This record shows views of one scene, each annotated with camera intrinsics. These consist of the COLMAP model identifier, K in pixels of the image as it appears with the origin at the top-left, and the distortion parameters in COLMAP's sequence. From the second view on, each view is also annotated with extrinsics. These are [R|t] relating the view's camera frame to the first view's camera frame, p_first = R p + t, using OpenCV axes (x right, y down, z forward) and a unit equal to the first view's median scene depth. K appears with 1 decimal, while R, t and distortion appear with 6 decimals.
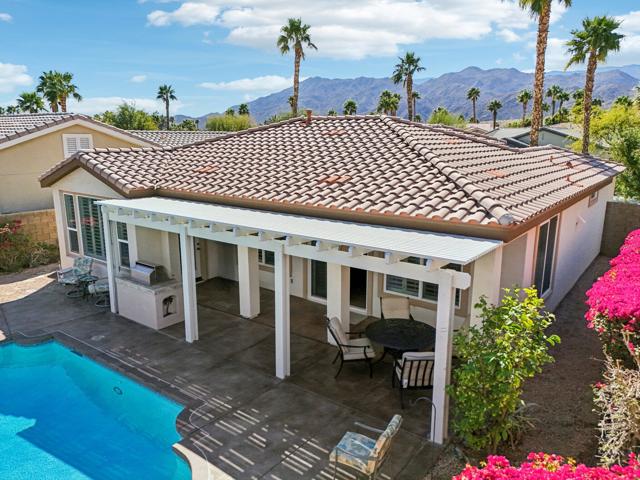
lens RADIAL K [[479.7, 0, 320.7], [0, 479.7, 240.6], [0, 0, 1]] dist [0.069296, -0.069916]
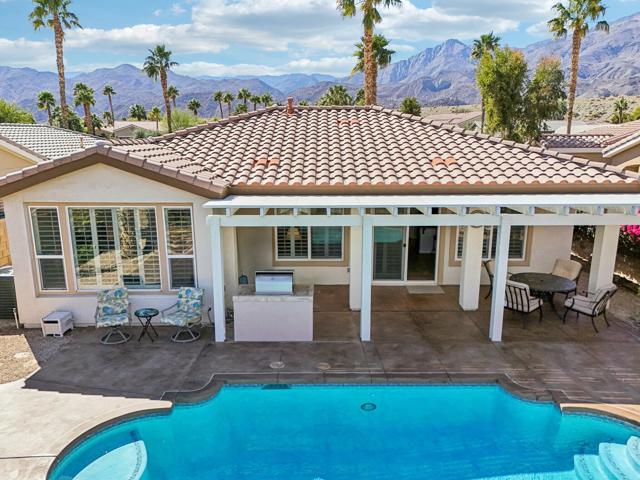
lens RADIAL K [[479.7, 0, 320.7], [0, 479.7, 240.6], [0, 0, 1]] dist [0.069296, -0.069916]
pose [[0.795102, -0.134215, 0.591439, -0.755041], [0.133781, 0.989997, 0.044812, -0.031578], [-0.591537, 0.043493, 0.805104, 0.254480]]
